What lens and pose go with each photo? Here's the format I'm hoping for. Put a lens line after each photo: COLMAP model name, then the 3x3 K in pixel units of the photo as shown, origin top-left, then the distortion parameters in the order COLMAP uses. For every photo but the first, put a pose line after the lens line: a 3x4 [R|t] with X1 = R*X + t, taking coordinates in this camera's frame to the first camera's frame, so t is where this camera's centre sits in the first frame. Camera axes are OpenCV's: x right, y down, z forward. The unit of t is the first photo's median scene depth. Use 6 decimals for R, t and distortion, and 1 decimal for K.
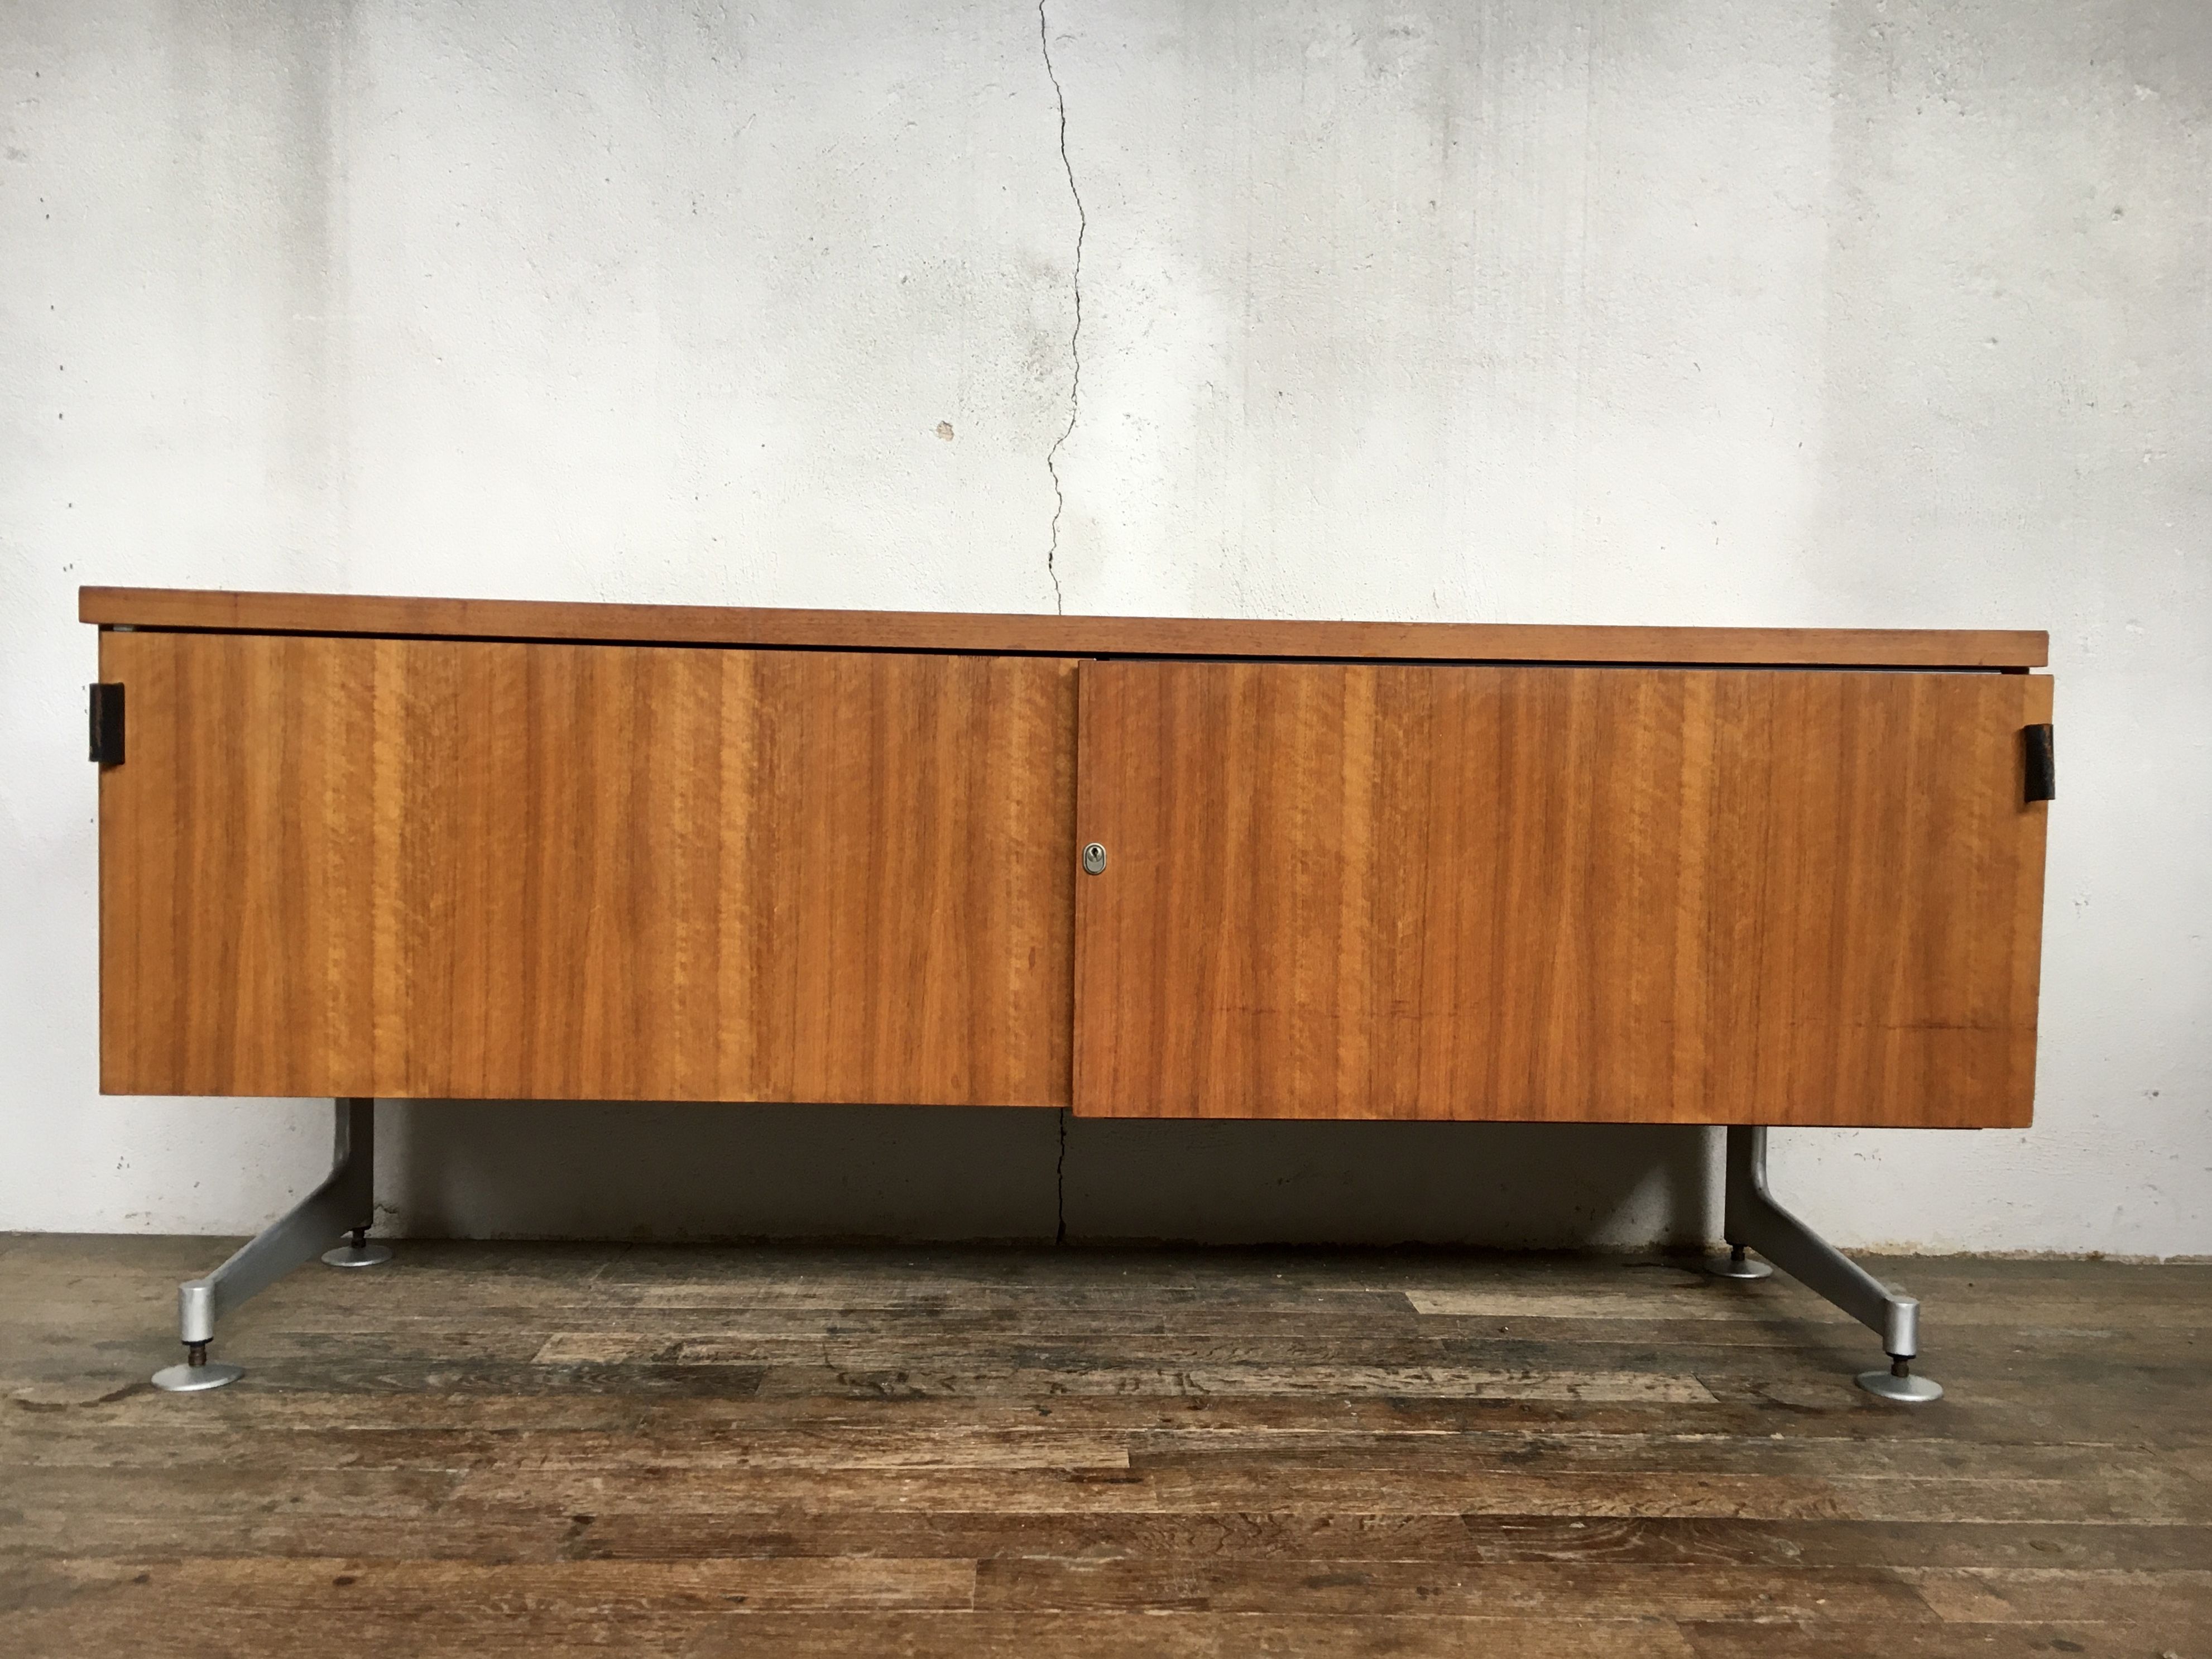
lens RADIAL K [[1909.7, 0, 1097.1], [0, 1909.7, 826.5], [0, 0, 1]] dist [0.084490, -0.115927]
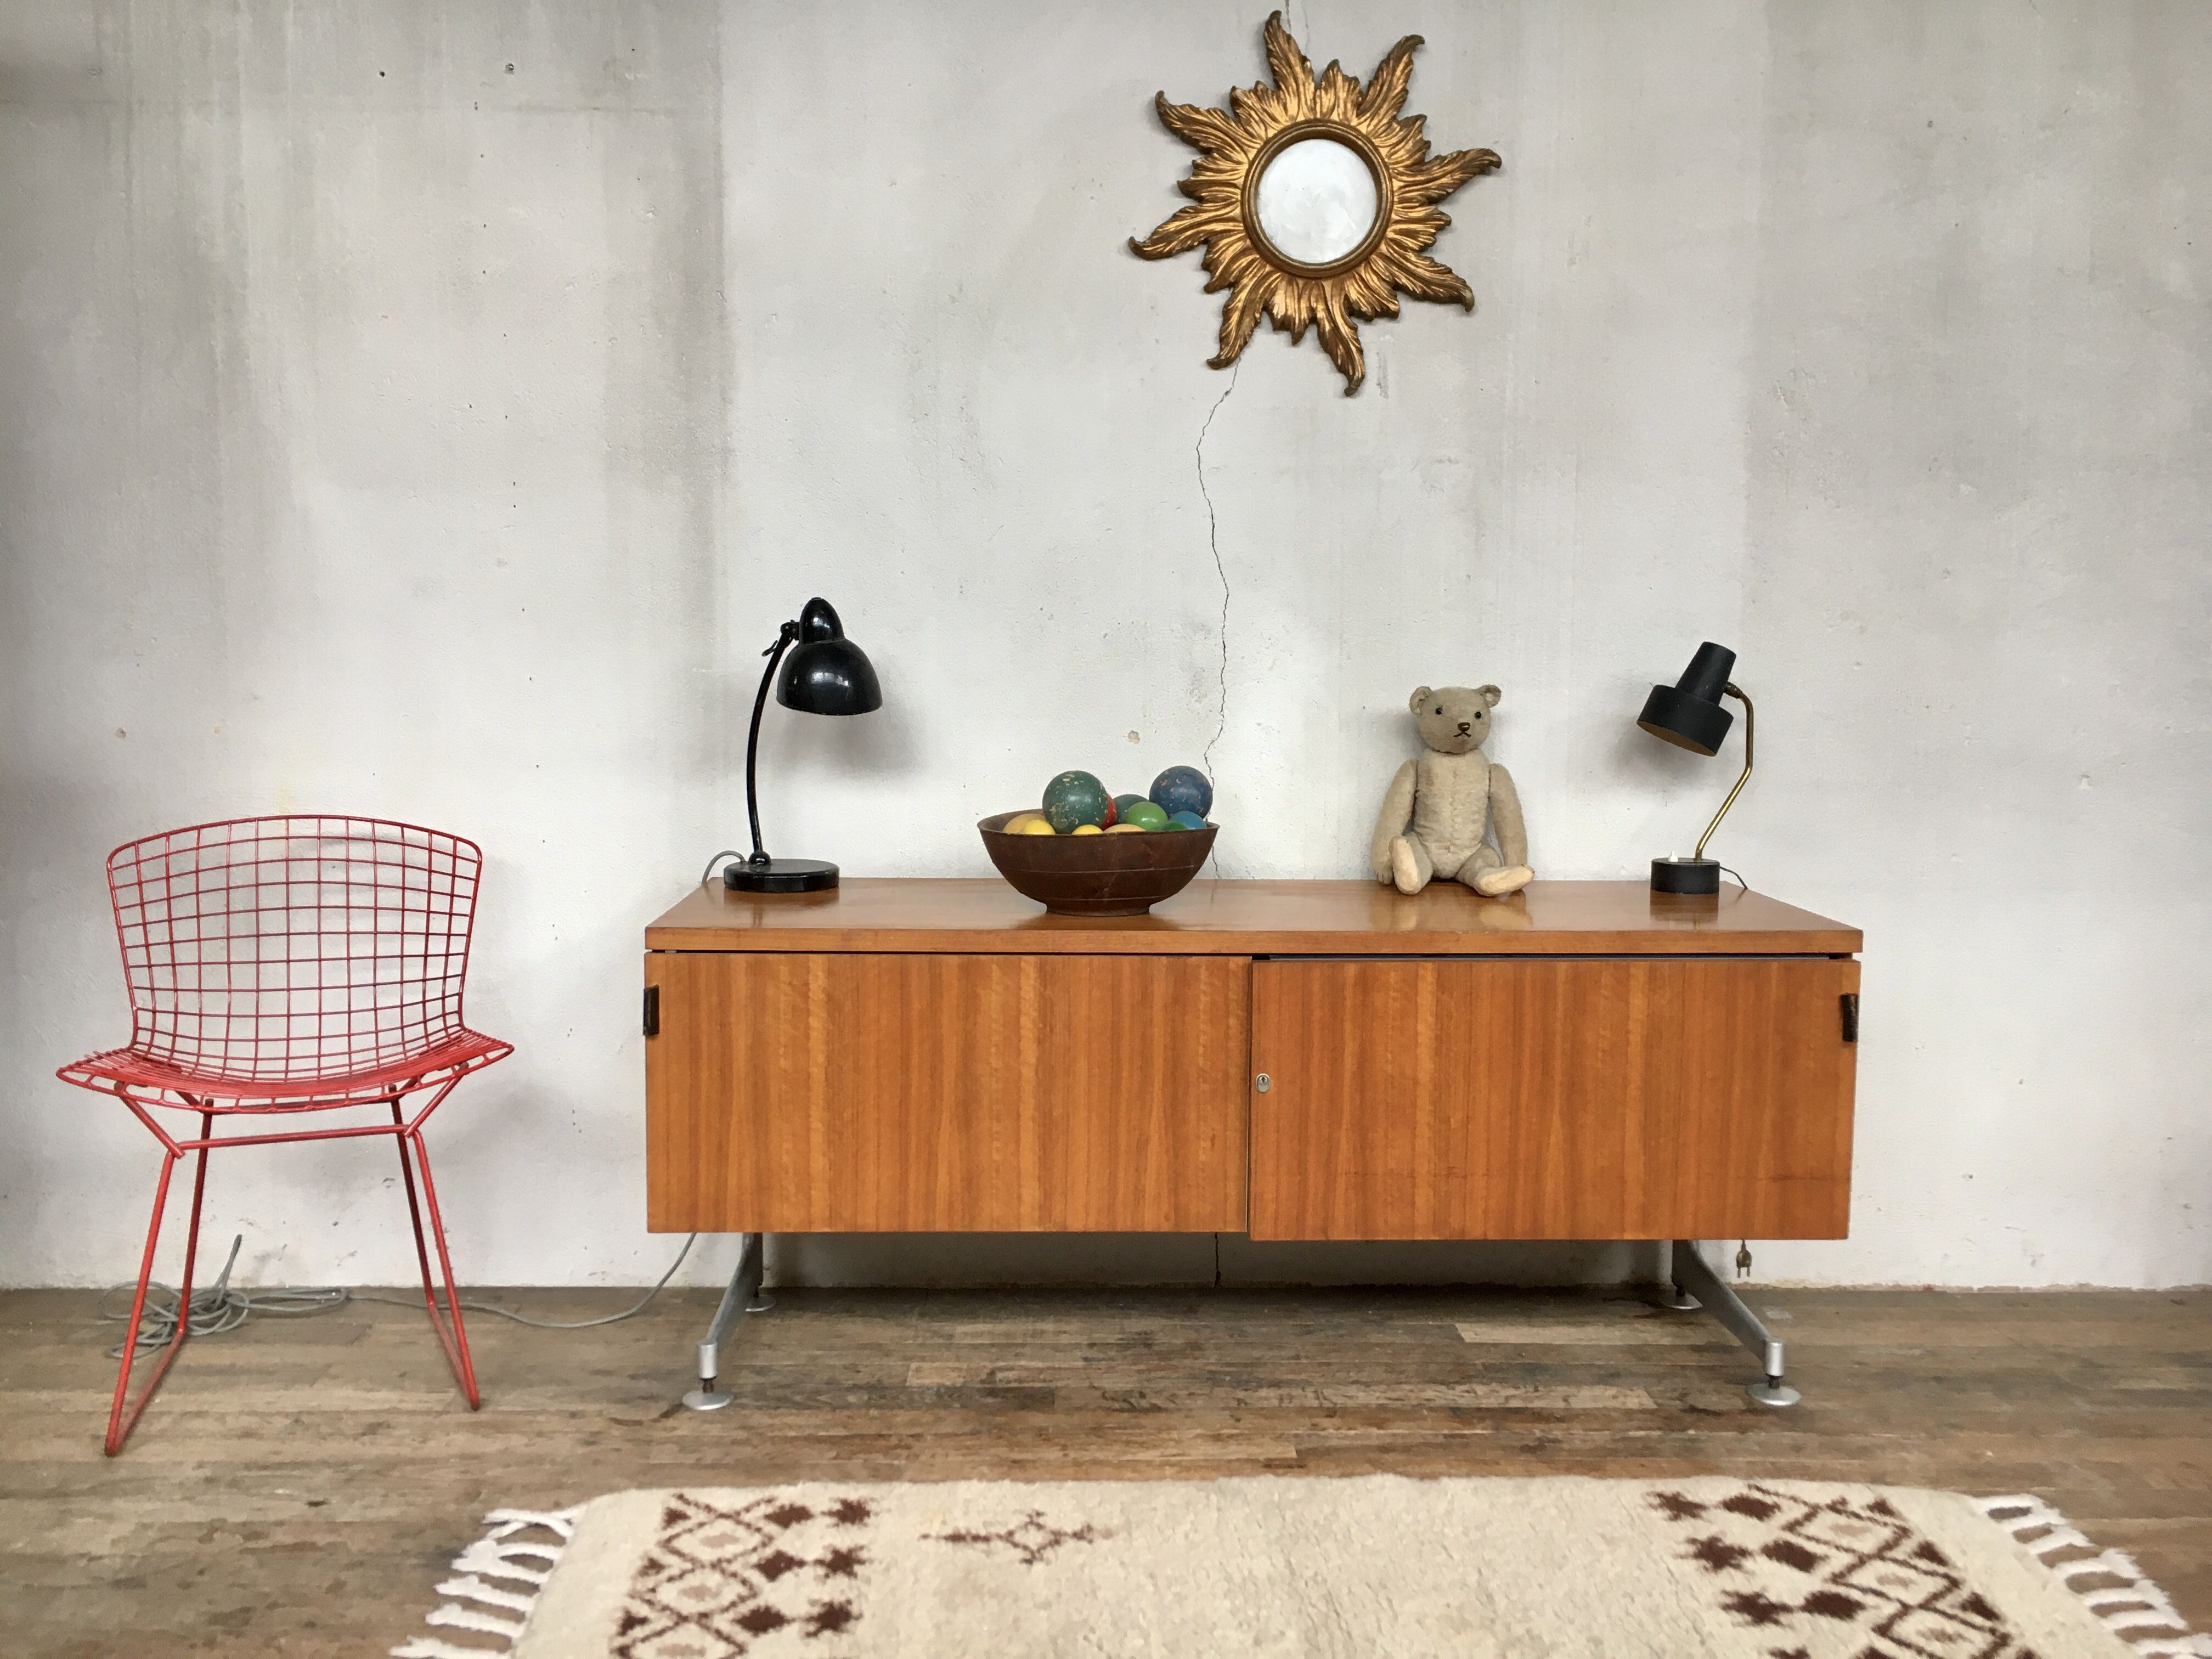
lens RADIAL K [[1881.5, 0, 1098.5], [0, 1881.5, 827.1], [0, 0, 1]] dist [0.085209, -0.118010]
pose [[0.999870, -0.012623, -0.010007, -0.116752], [0.013076, 0.998828, 0.046607, -0.258016], [0.009407, -0.046732, 0.998863, -0.546716]]
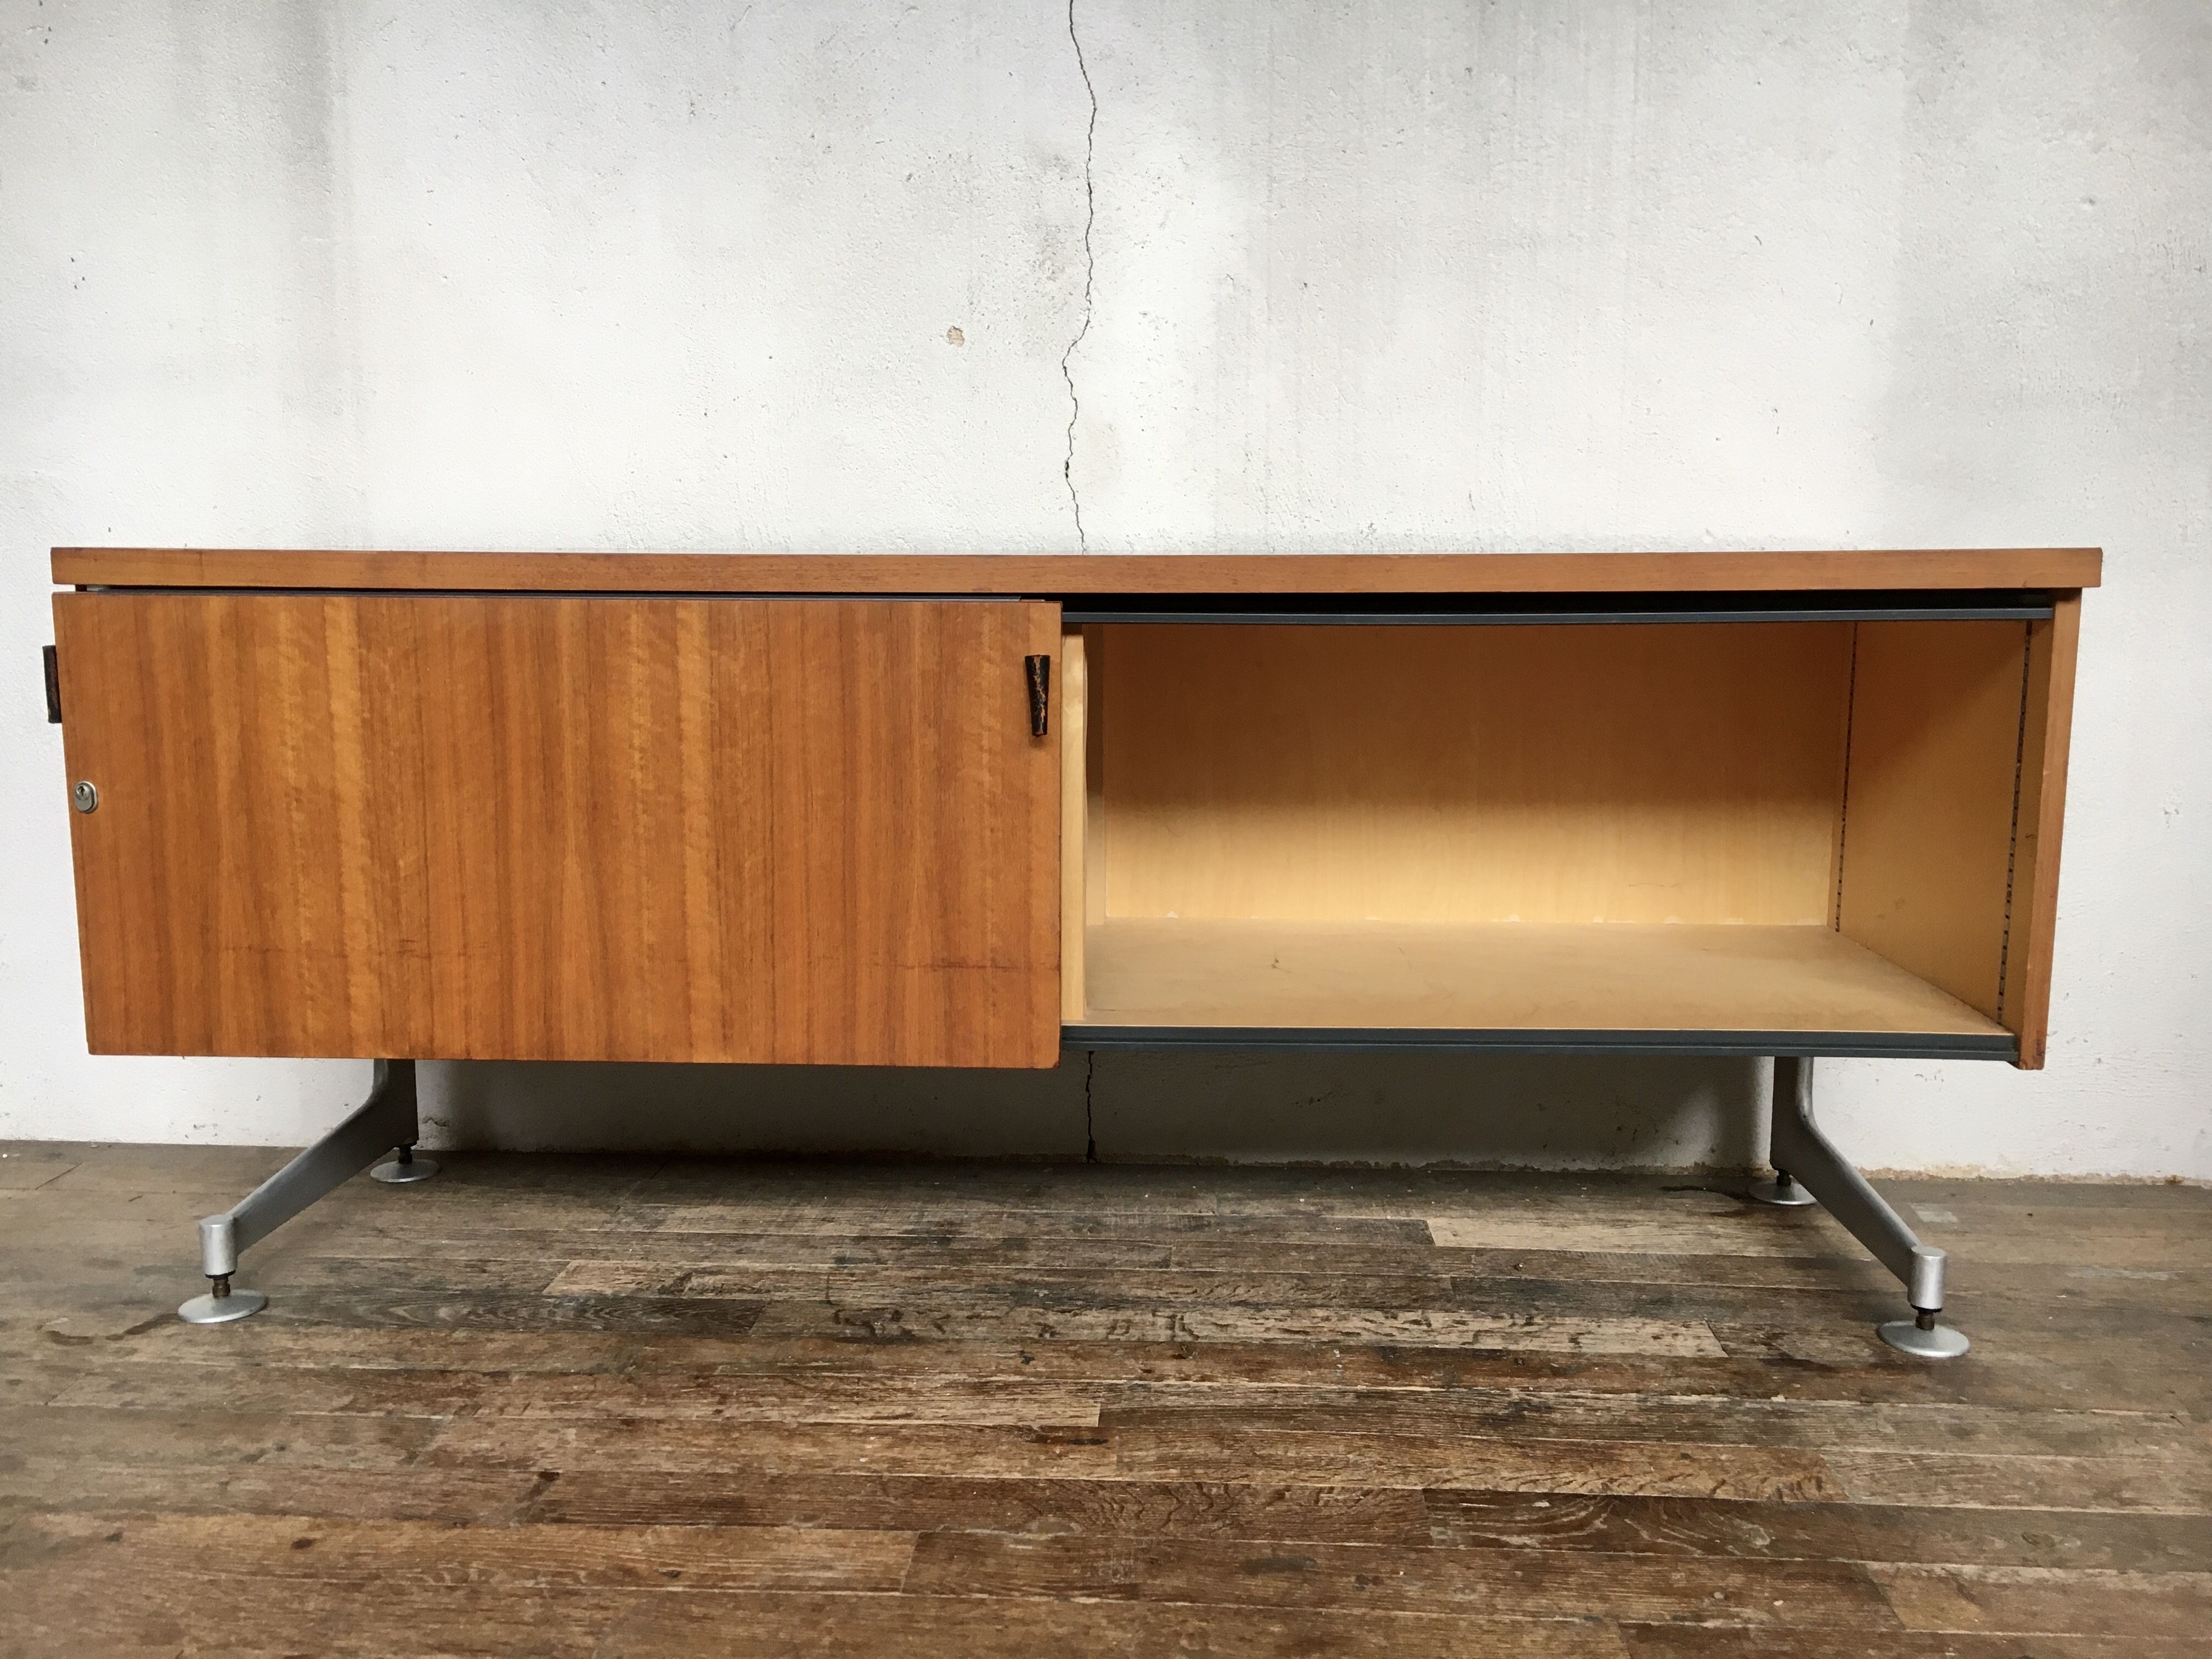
lens RADIAL K [[1881.5, 0, 1098.5], [0, 1881.5, 827.1], [0, 0, 1]] dist [0.085209, -0.118010]
pose [[0.996098, -0.007143, -0.087960, 0.093697], [0.014983, 0.995937, 0.088799, -0.055193], [0.086969, -0.089770, 0.992158, 0.049558]]
